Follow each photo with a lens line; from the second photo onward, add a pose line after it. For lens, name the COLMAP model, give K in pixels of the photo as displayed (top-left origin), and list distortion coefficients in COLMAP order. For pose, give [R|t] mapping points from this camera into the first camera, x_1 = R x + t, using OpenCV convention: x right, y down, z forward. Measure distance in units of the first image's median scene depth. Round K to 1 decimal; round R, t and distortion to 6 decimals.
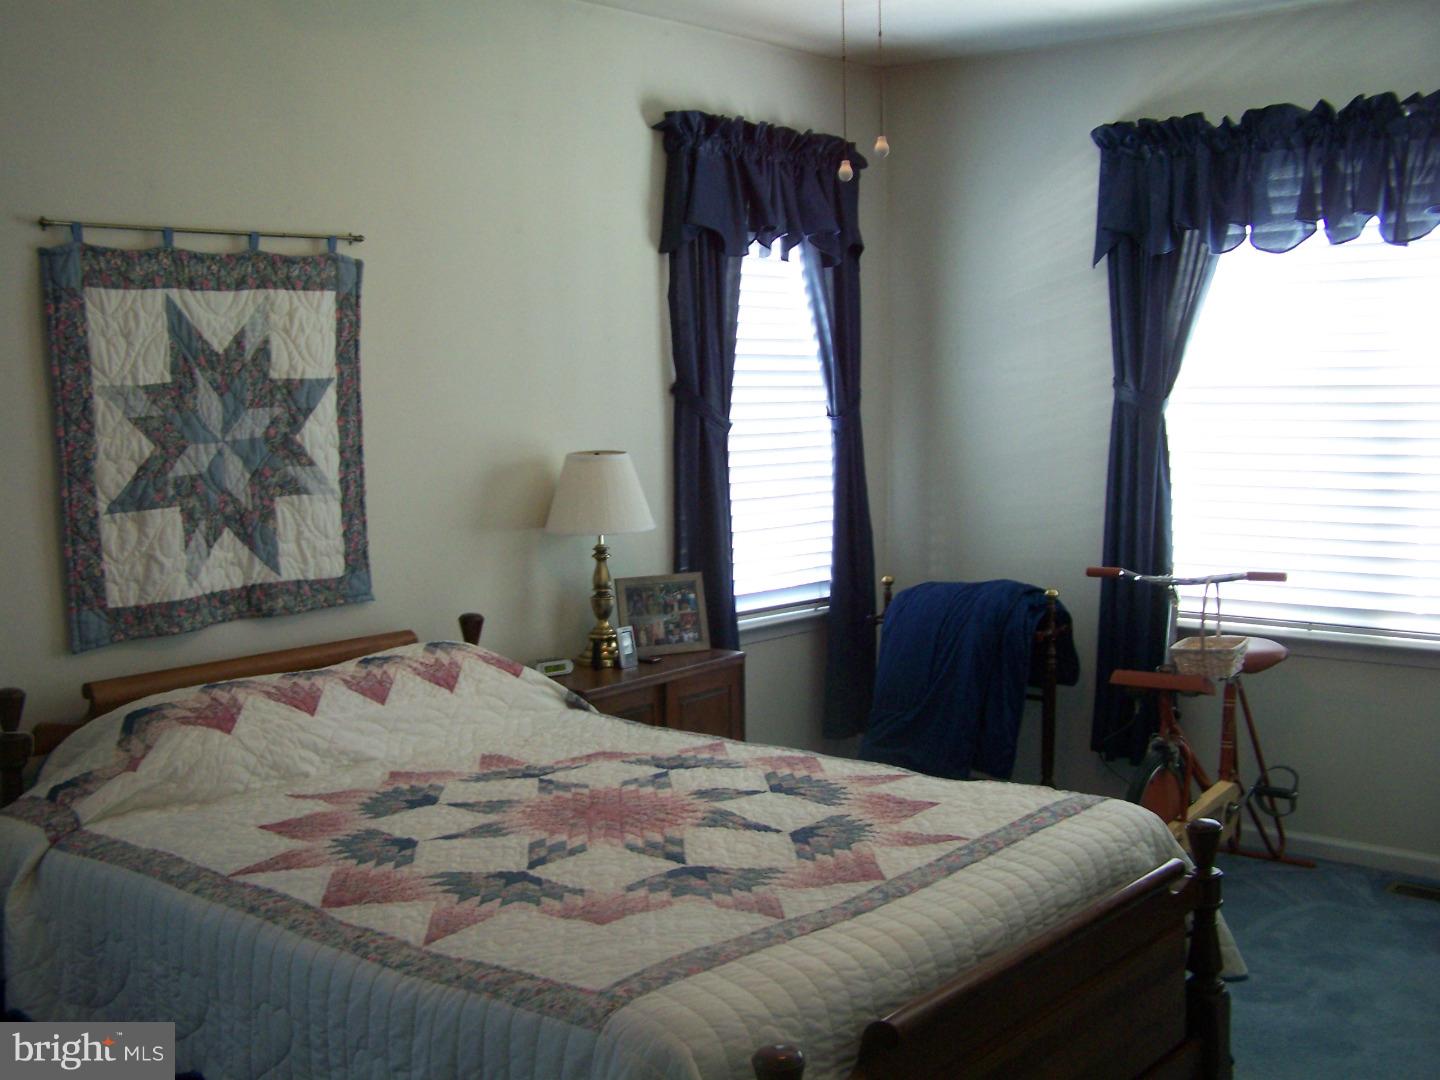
lens RADIAL K [[1648.7, 0, 667.9], [0, 1648.7, 537.9], [0, 0, 1]] dist [-0.203775, 0.376581]
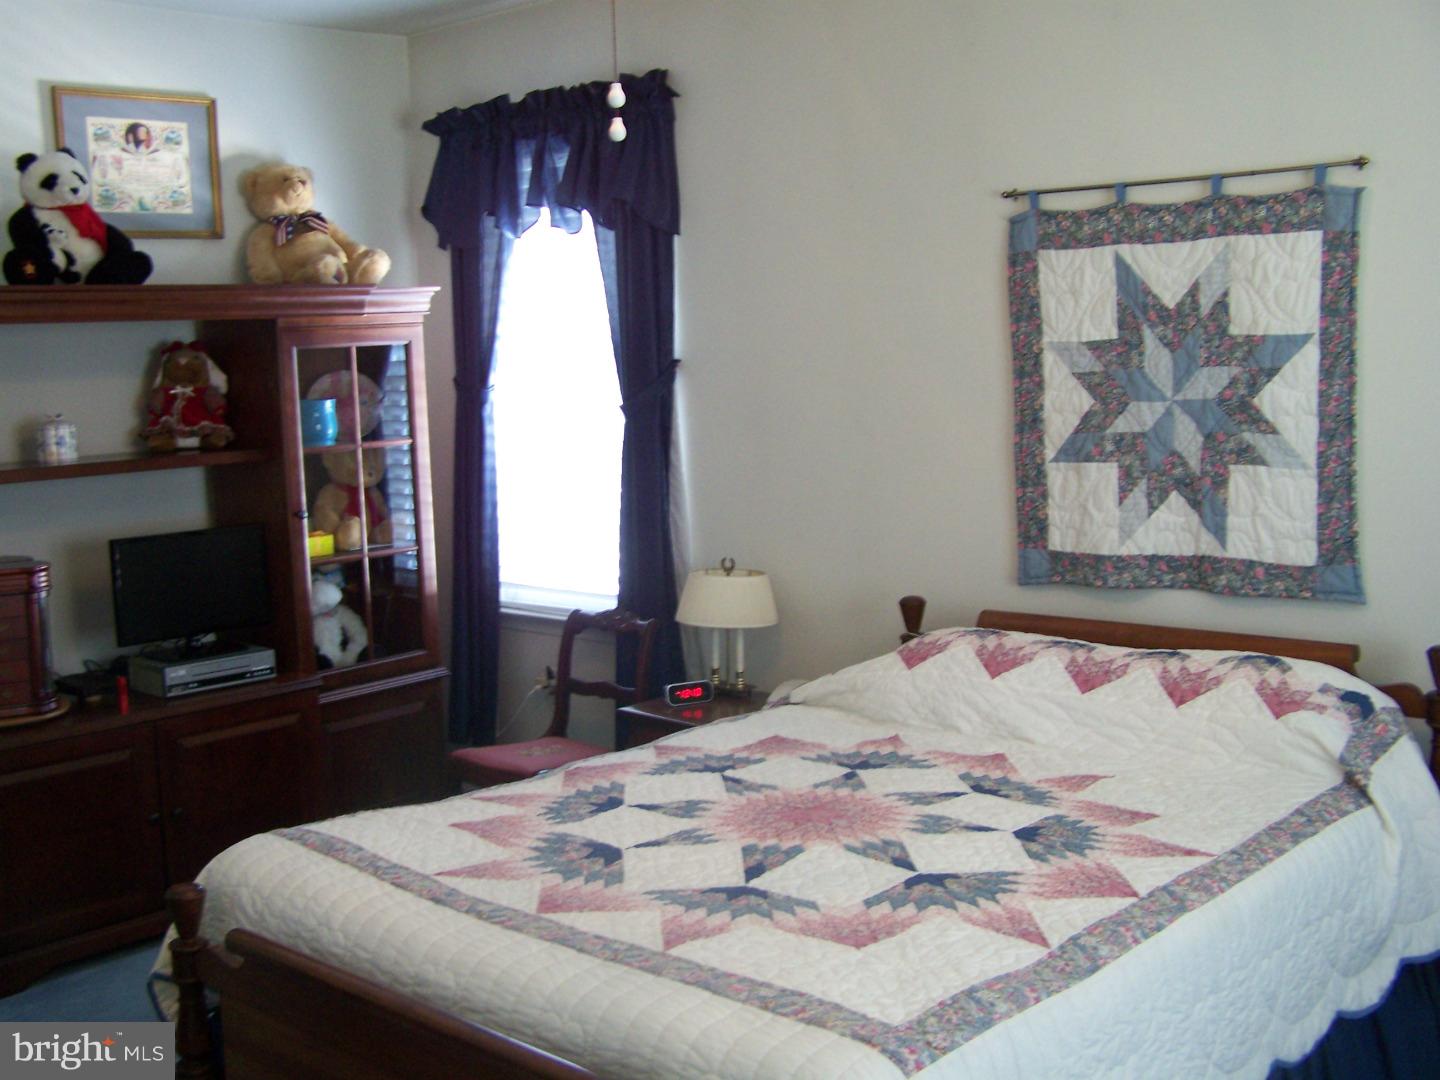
lens RADIAL K [[1648.7, 0, 667.9], [0, 1648.7, 537.9], [0, 0, 1]] dist [-0.203775, 0.376581]
pose [[-0.041767, 0.133993, -0.990102, 0.696819], [-0.065799, 0.988446, 0.136545, -0.090491], [0.996958, 0.070851, -0.032468, 0.744597]]
